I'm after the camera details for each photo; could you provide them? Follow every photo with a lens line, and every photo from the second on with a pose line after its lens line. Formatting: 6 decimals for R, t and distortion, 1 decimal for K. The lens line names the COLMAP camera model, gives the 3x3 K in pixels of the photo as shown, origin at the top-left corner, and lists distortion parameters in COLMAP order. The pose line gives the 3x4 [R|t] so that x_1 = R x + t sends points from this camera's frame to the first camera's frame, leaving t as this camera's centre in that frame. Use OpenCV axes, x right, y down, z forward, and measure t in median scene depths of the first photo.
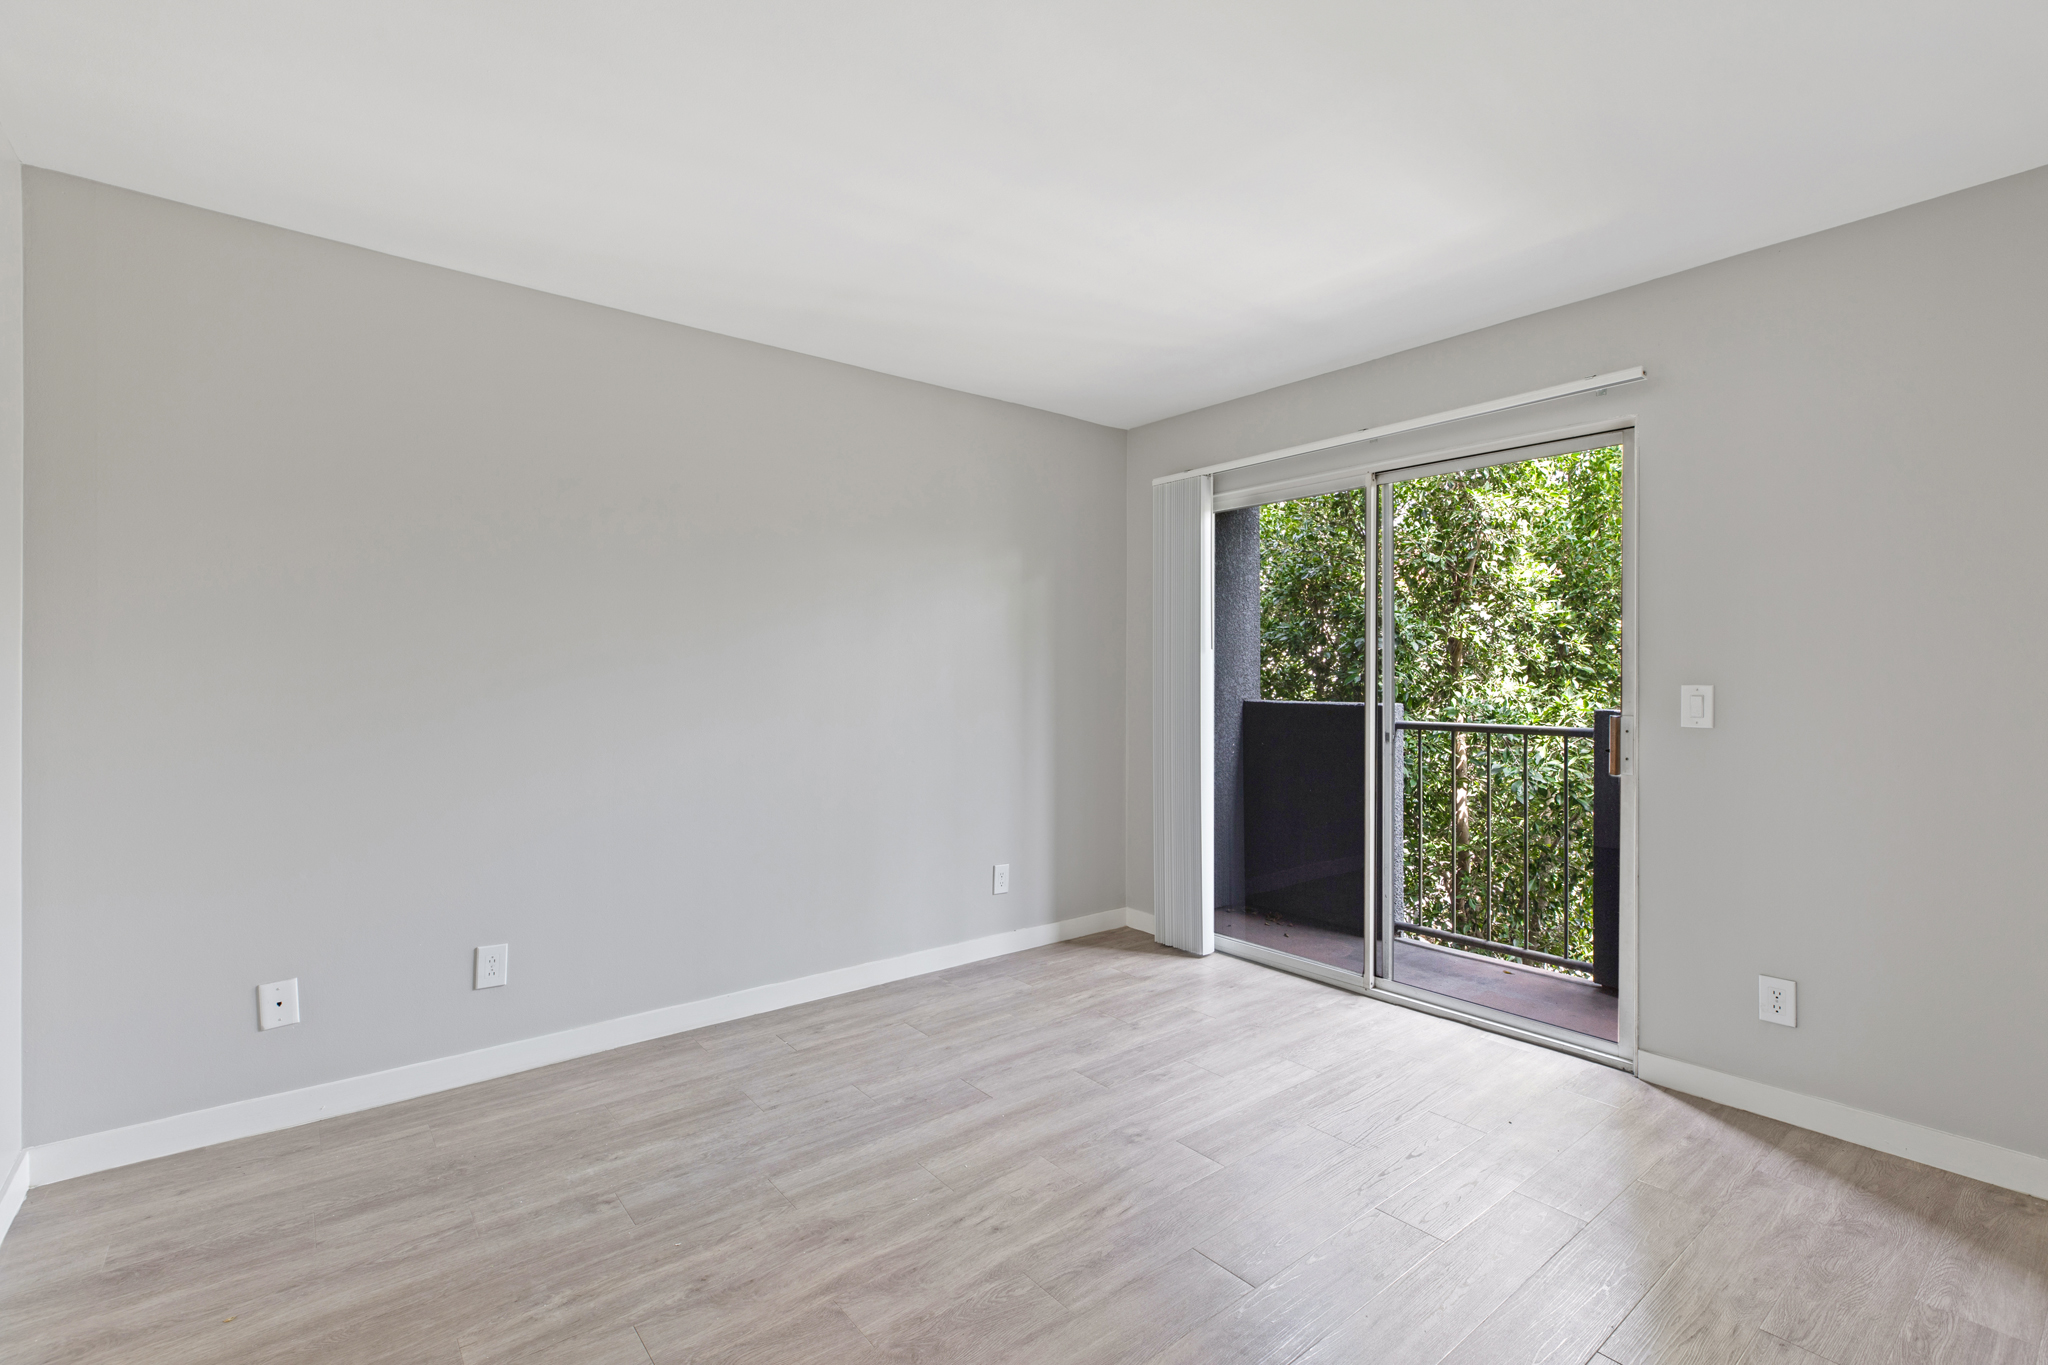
lens RADIAL K [[927.5, 0, 1031.0], [0, 927.5, 671.8], [0, 0, 1]] dist [0.006407, 0.000275]
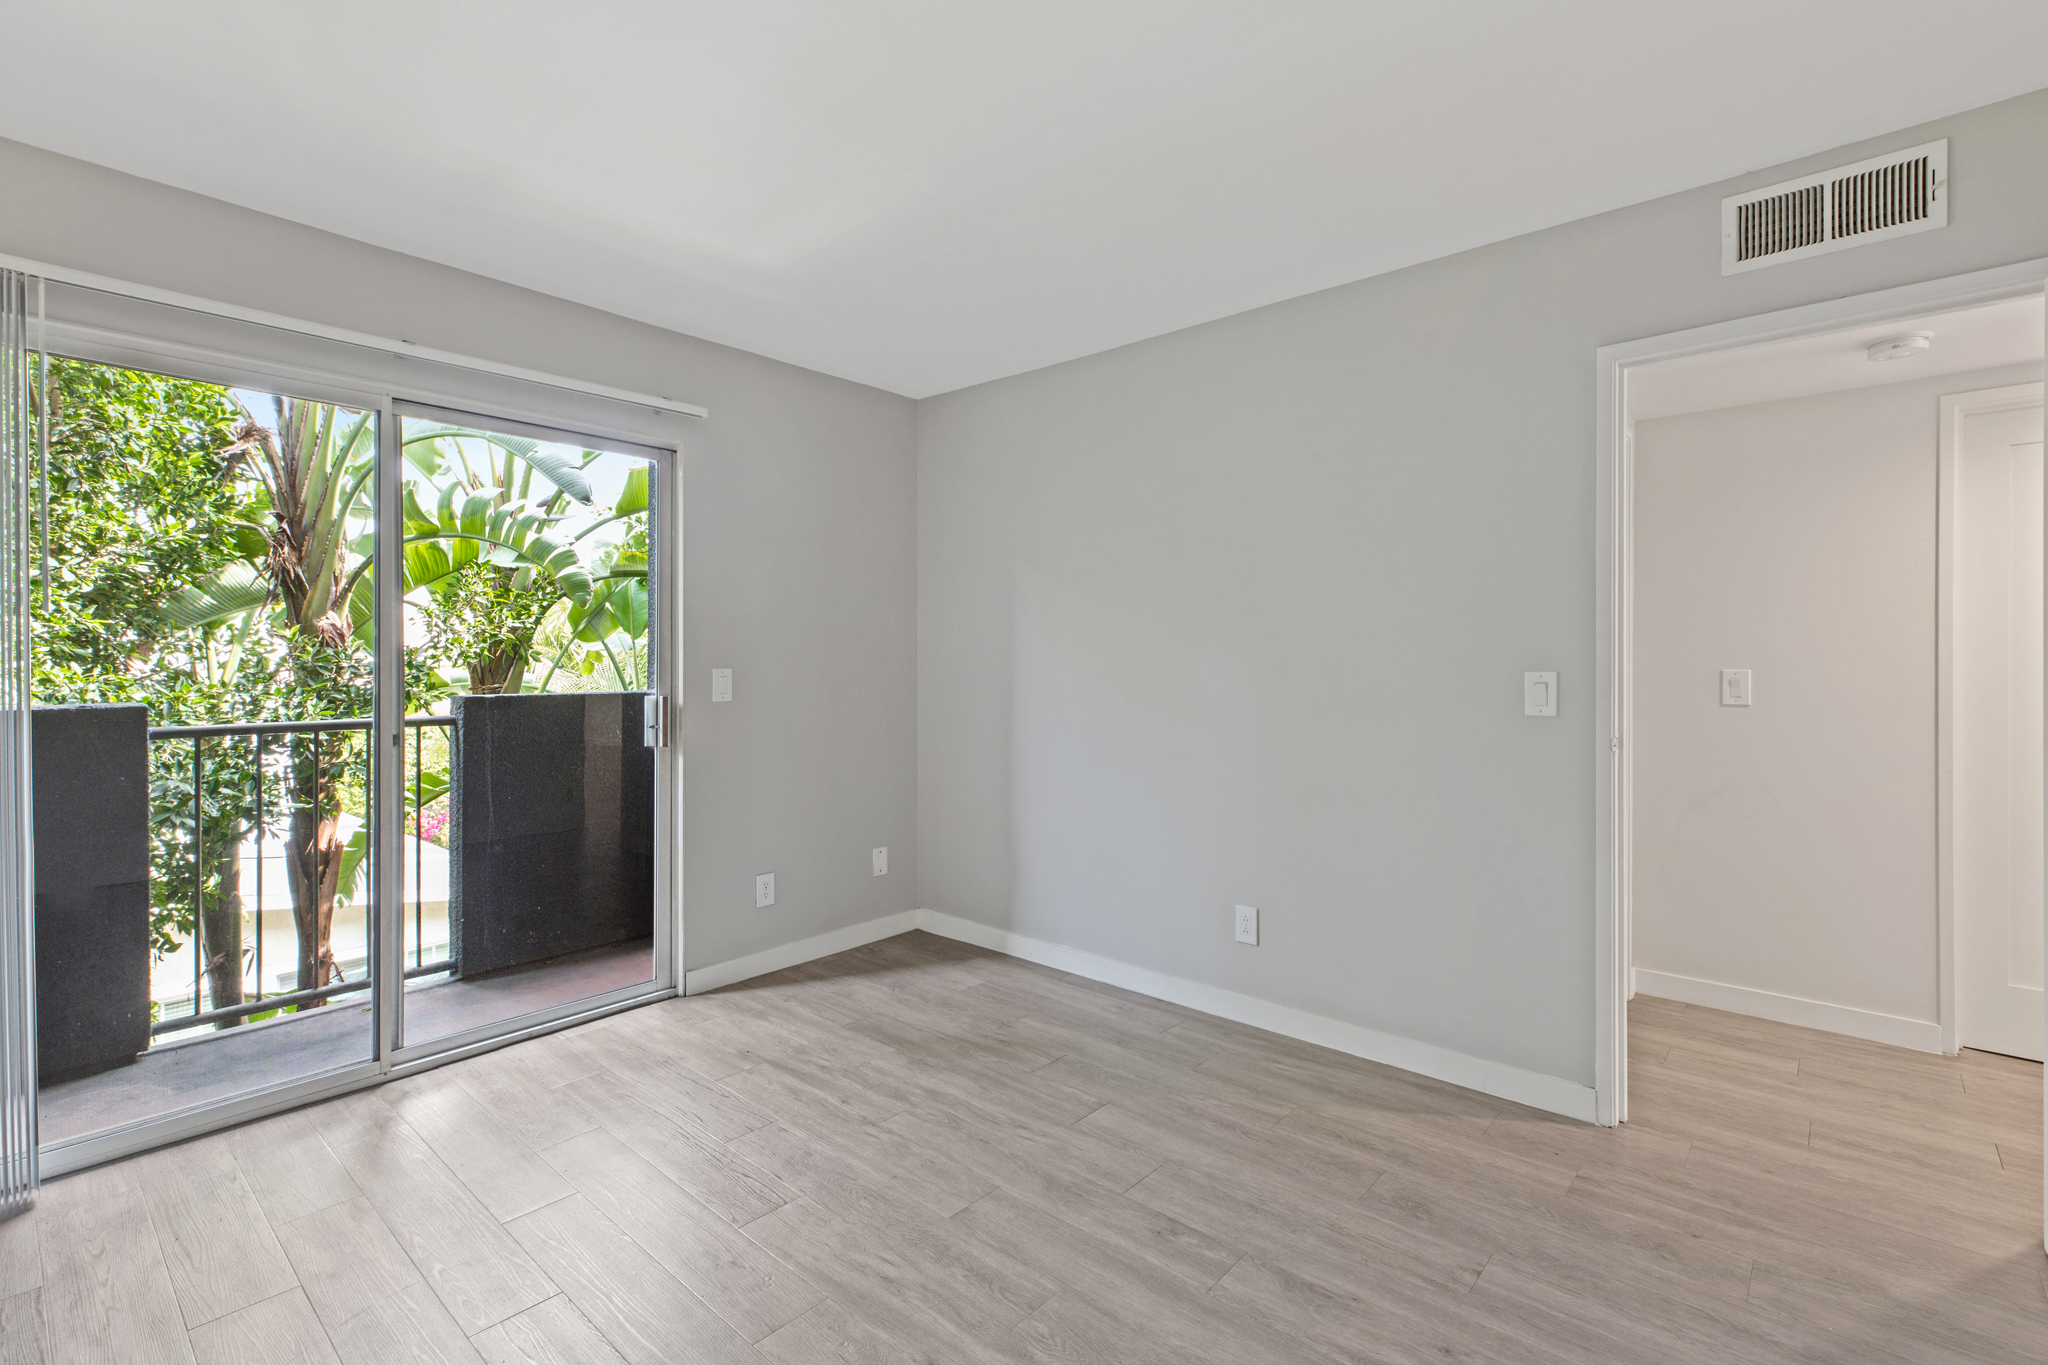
lens RADIAL K [[927.5, 0, 1031.0], [0, 927.5, 671.8], [0, 0, 1]] dist [0.006407, 0.000275]
pose [[-0.172898, -0.014065, 0.984839, -0.808780], [-0.005305, 0.999897, 0.013349, -0.001232], [-0.984925, -0.002916, -0.172955, 1.037732]]
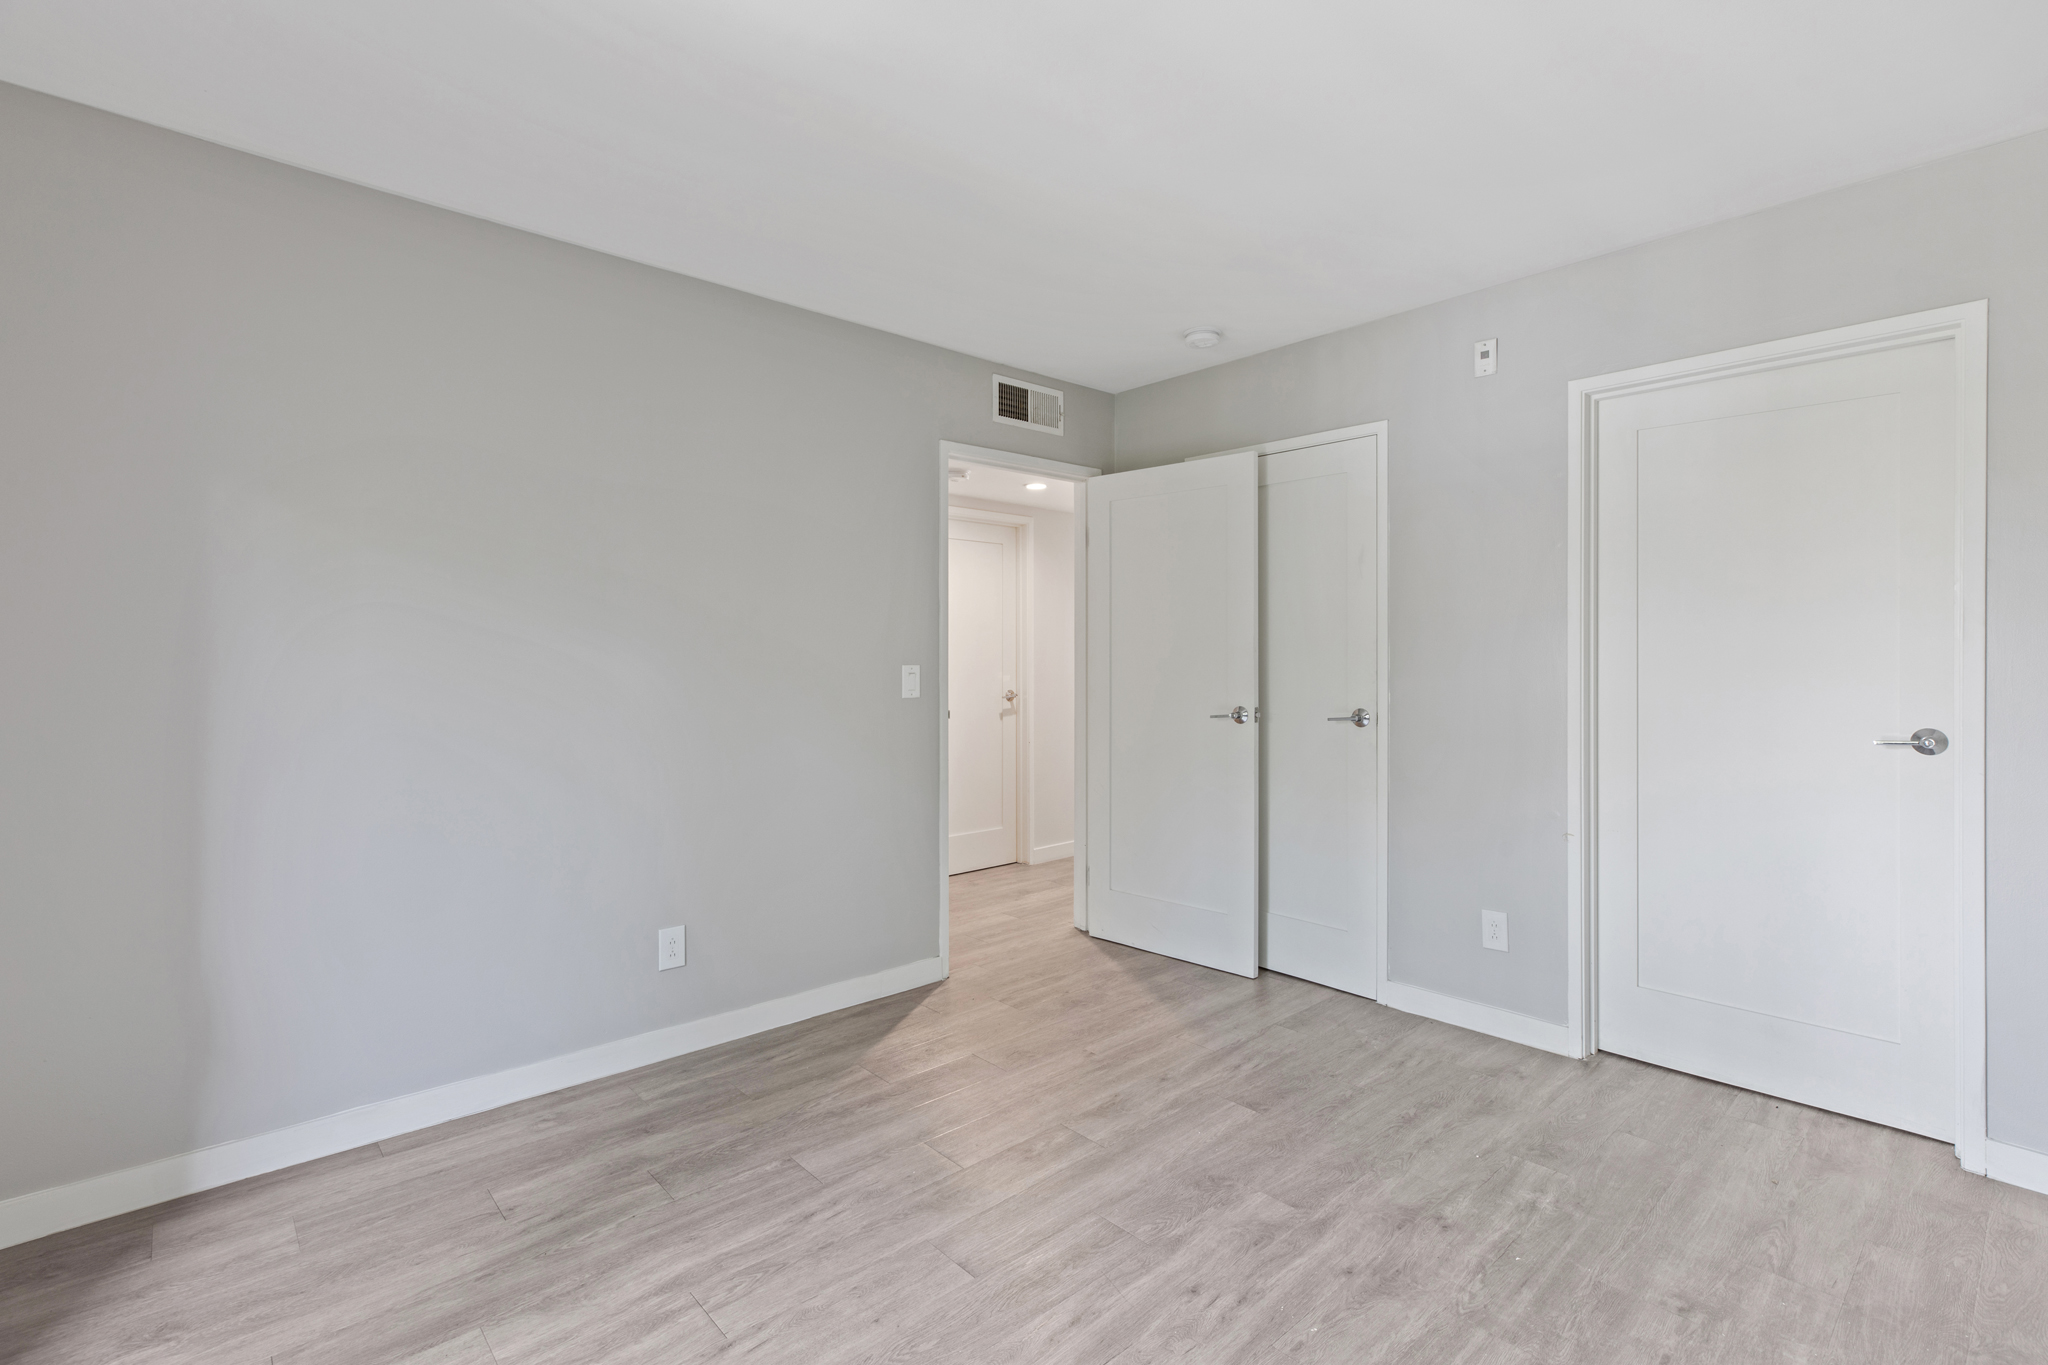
lens RADIAL K [[927.5, 0, 1031.0], [0, 927.5, 671.8], [0, 0, 1]] dist [0.006407, 0.000275]
pose [[-0.998550, -0.000115, -0.053828, 0.159592], [-0.000492, 0.999975, 0.006997, 0.010639], [0.053826, 0.007013, -0.998526, 1.827500]]
